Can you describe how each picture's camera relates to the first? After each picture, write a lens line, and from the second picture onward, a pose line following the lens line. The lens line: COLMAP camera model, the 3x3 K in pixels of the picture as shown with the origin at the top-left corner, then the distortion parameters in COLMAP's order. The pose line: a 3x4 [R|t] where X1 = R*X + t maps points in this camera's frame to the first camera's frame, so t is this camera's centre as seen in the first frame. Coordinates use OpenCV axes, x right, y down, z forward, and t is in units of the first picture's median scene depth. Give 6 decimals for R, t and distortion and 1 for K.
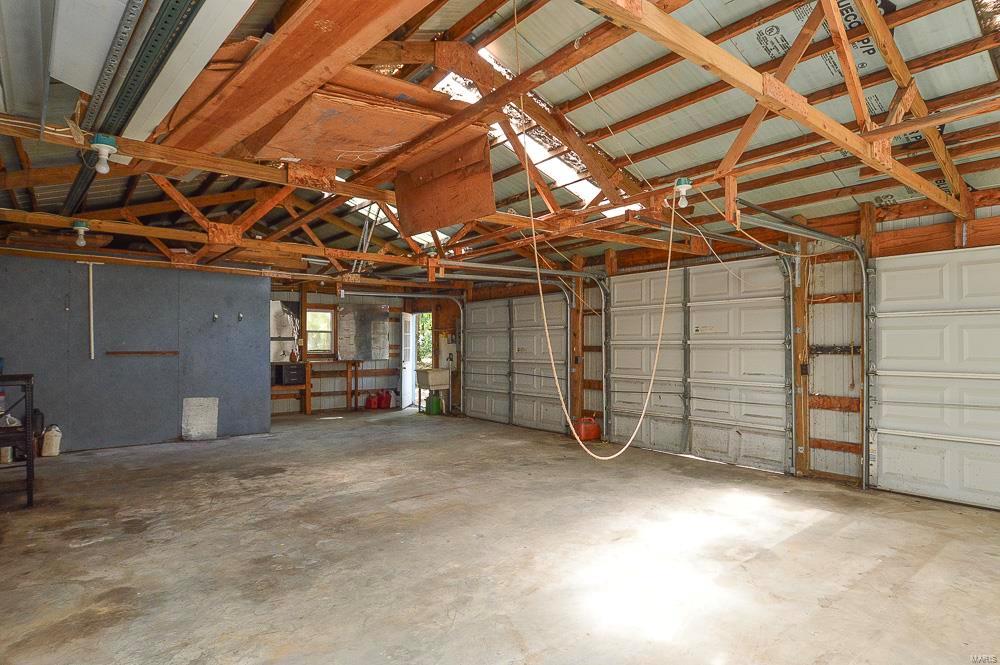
lens RADIAL K [[534.8, 0, 502.1], [0, 534.8, 339.1], [0, 0, 1]] dist [0.008018, -0.015923]
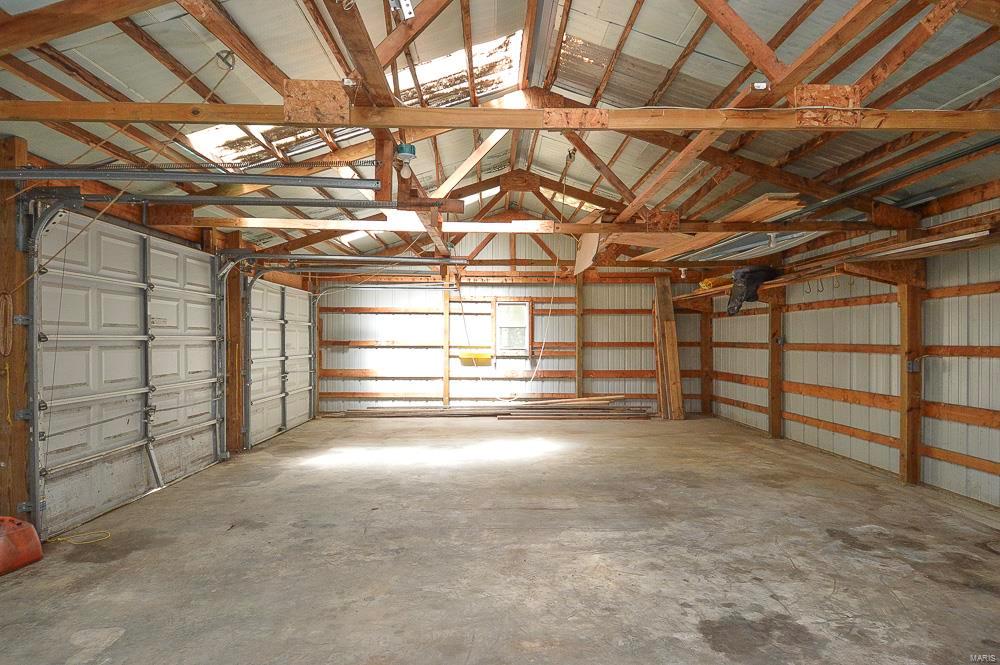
lens RADIAL K [[534.8, 0, 503.5], [0, 534.8, 336.5], [0, 0, 1]] dist [0.008018, -0.015923]
pose [[-0.788903, 0.005289, 0.614494, -0.673895], [-0.001741, 0.999940, -0.010842, 0.016415], [-0.614515, -0.009623, -0.788847, 1.777849]]
